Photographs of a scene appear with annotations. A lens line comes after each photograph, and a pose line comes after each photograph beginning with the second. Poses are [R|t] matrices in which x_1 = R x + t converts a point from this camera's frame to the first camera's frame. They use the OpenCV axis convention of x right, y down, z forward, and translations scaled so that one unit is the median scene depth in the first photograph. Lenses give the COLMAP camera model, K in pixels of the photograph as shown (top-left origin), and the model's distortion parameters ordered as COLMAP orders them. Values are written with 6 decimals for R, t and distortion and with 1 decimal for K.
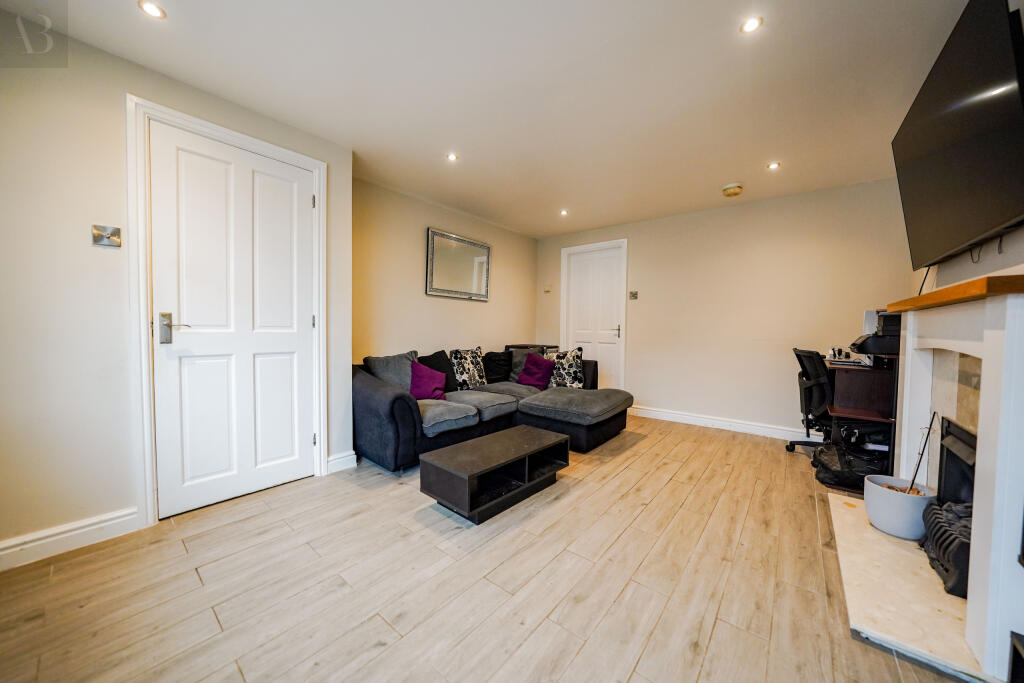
lens RADIAL K [[357.3, 0, 510.5], [0, 357.3, 340.2], [0, 0, 1]] dist [-0.015628, 0.000045]
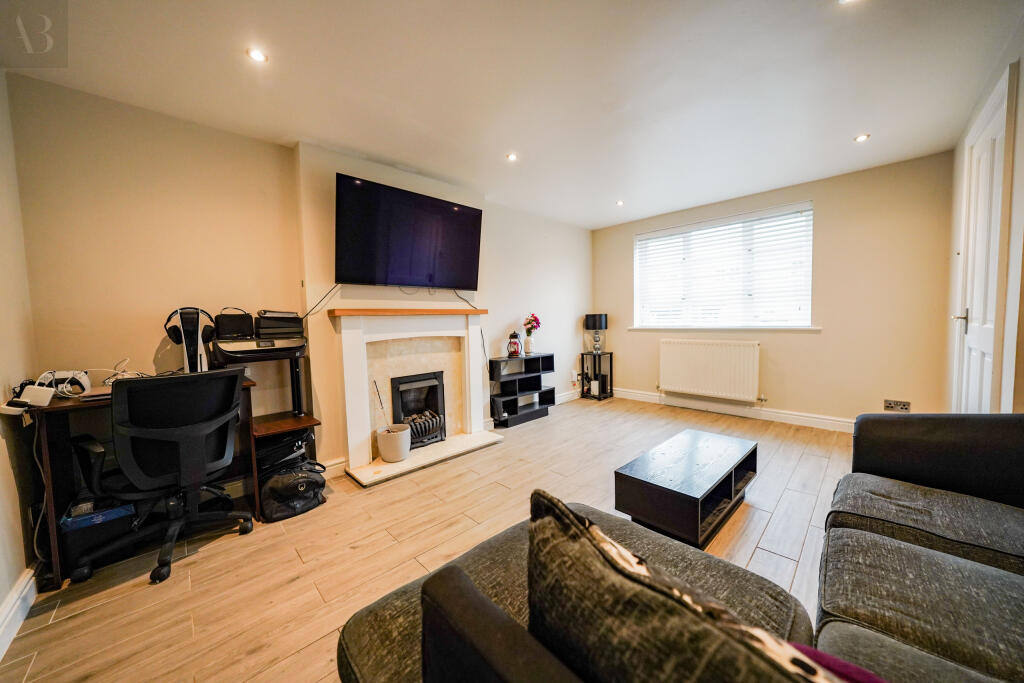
lens RADIAL K [[357.3, 0, 510.5], [0, 357.3, 340.2], [0, 0, 1]] dist [-0.015628, 0.000045]
pose [[-0.992596, 0.006685, 0.121277, 0.193484], [0.018034, 0.995529, 0.092719, -0.053765], [-0.120115, 0.094219, -0.988279, 1.170127]]
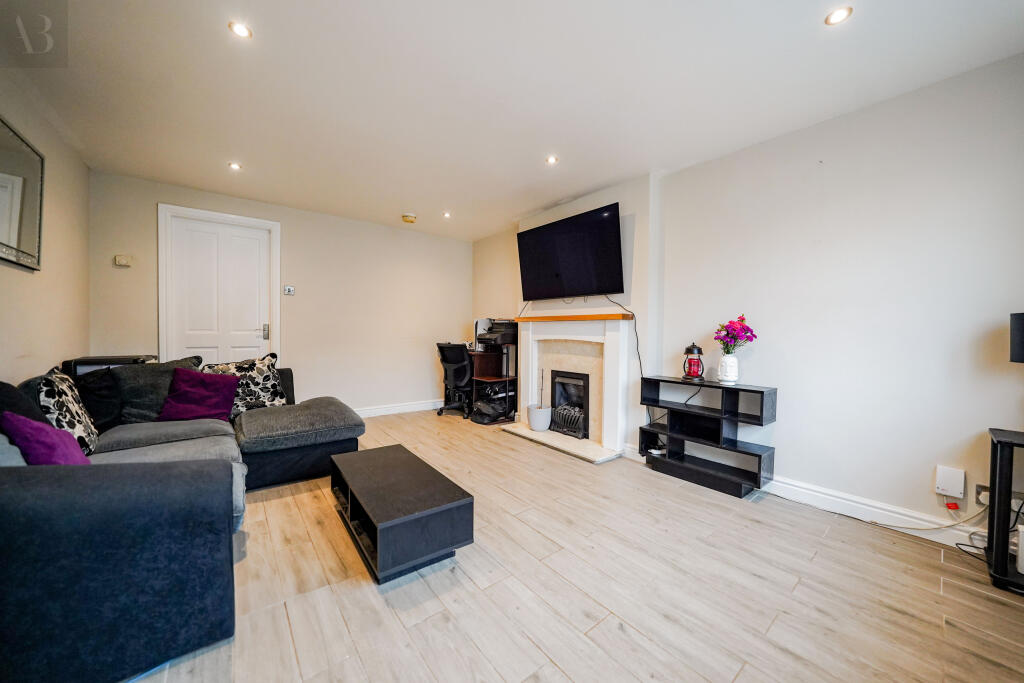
lens RADIAL K [[357.3, 0, 510.5], [0, 357.3, 340.2], [0, 0, 1]] dist [-0.015628, 0.000045]
pose [[0.212215, -0.028808, 0.976798, -0.460311], [0.023700, 0.999423, 0.024327, -0.015146], [-0.976936, 0.017987, 0.212775, 0.340256]]
